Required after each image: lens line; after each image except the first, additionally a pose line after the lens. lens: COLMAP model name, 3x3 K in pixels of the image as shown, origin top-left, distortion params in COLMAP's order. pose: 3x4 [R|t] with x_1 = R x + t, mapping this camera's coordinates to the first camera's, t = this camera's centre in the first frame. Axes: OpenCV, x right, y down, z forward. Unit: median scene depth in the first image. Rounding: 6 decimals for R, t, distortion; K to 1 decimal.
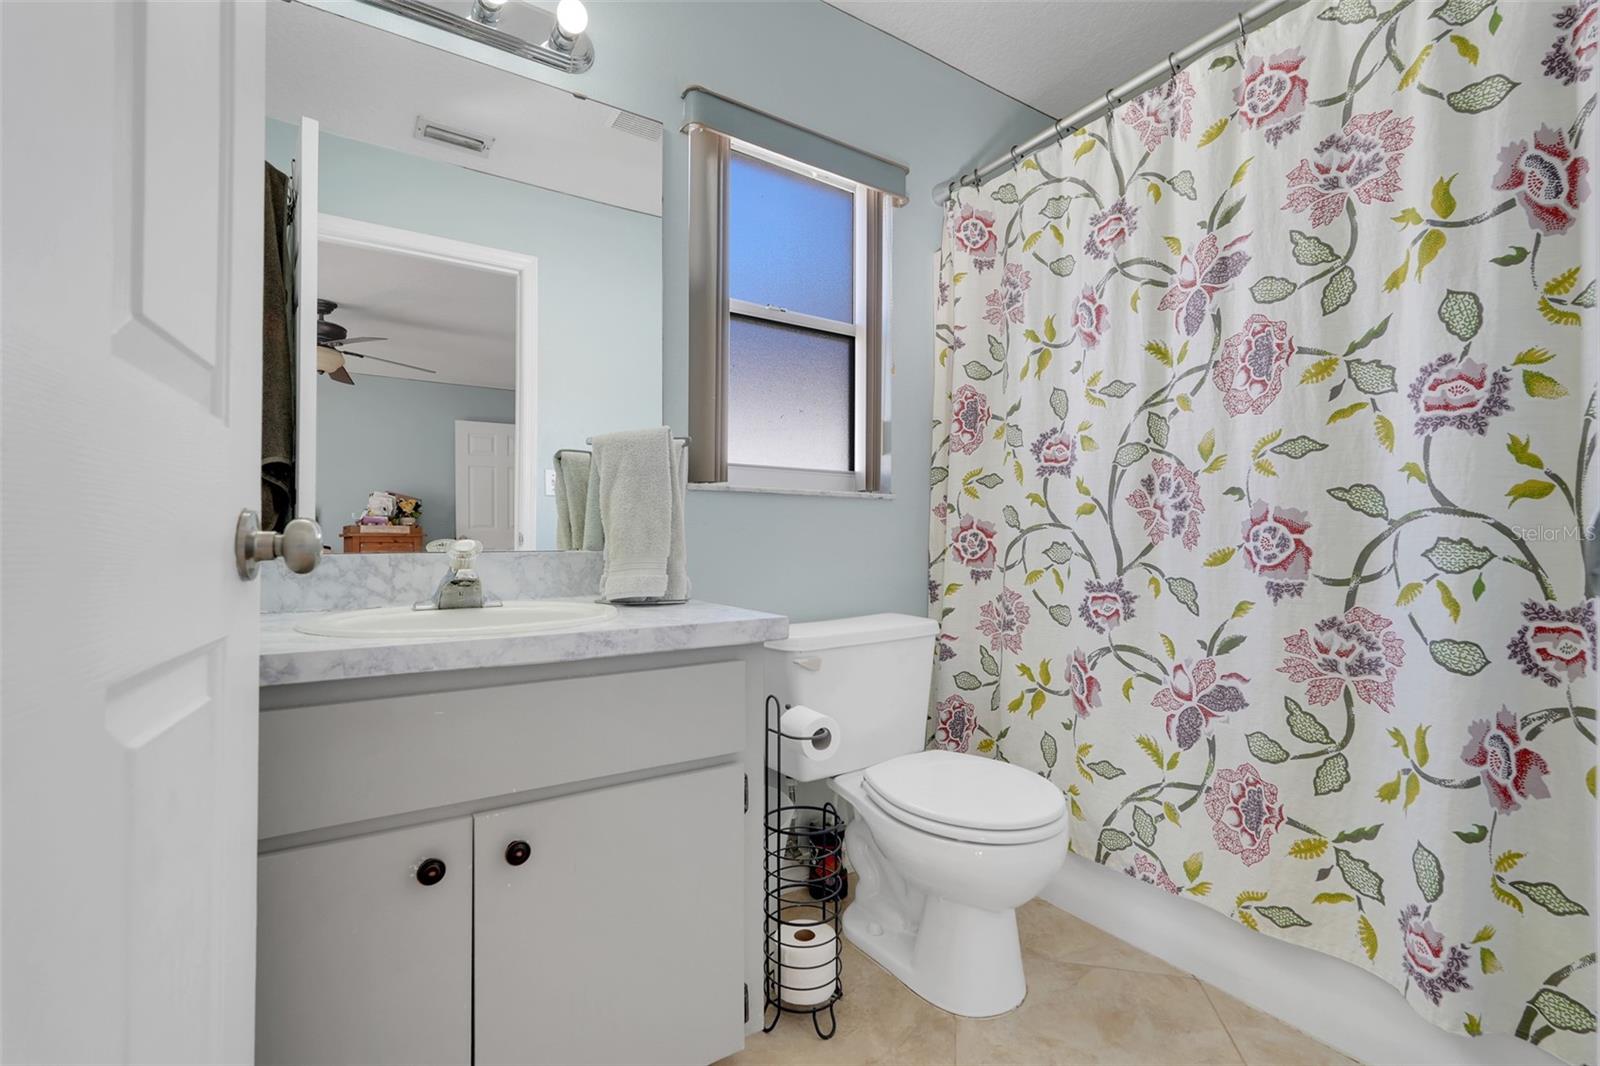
lens RADIAL K [[702.7, 0, 794.0], [0, 702.7, 533.6], [0, 0, 1]] dist [-0.000836, 0.000438]
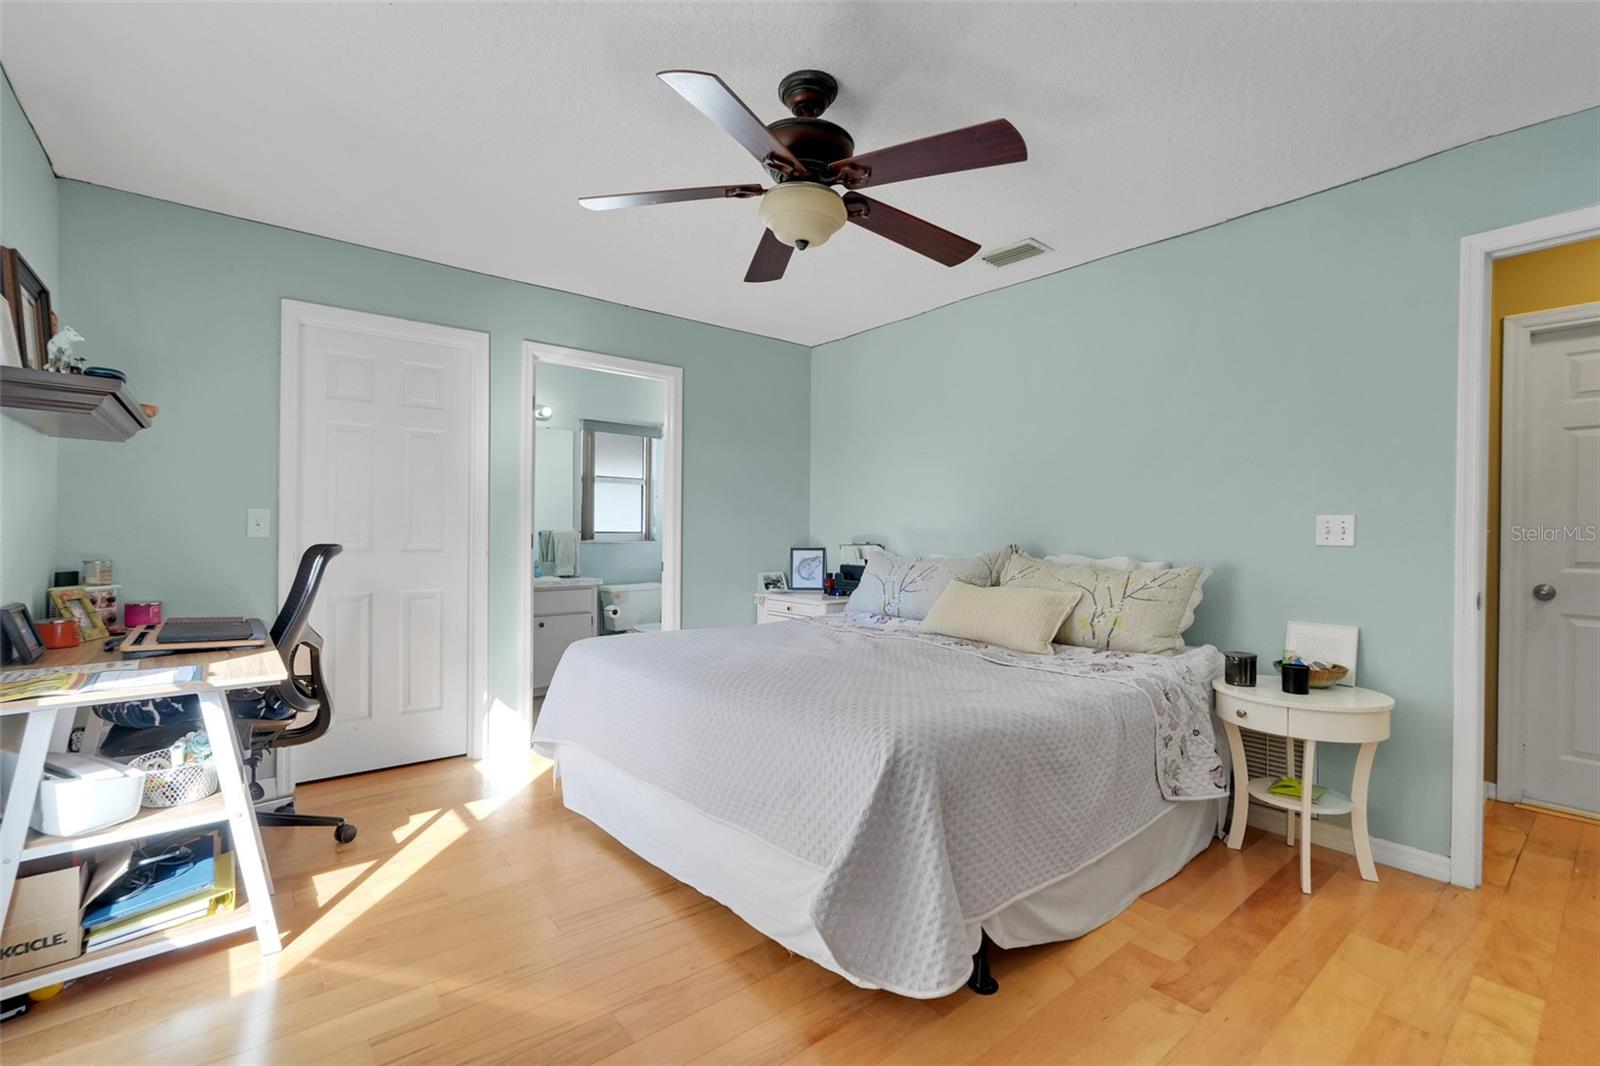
lens RADIAL K [[702.7, 0, 794.0], [0, 702.7, 533.6], [0, 0, 1]] dist [-0.000836, 0.000438]
pose [[0.993939, 0.007033, 0.109711, 0.535263], [-0.009042, 0.999800, 0.017822, -0.194468], [-0.109564, -0.018706, 0.993804, -2.650161]]
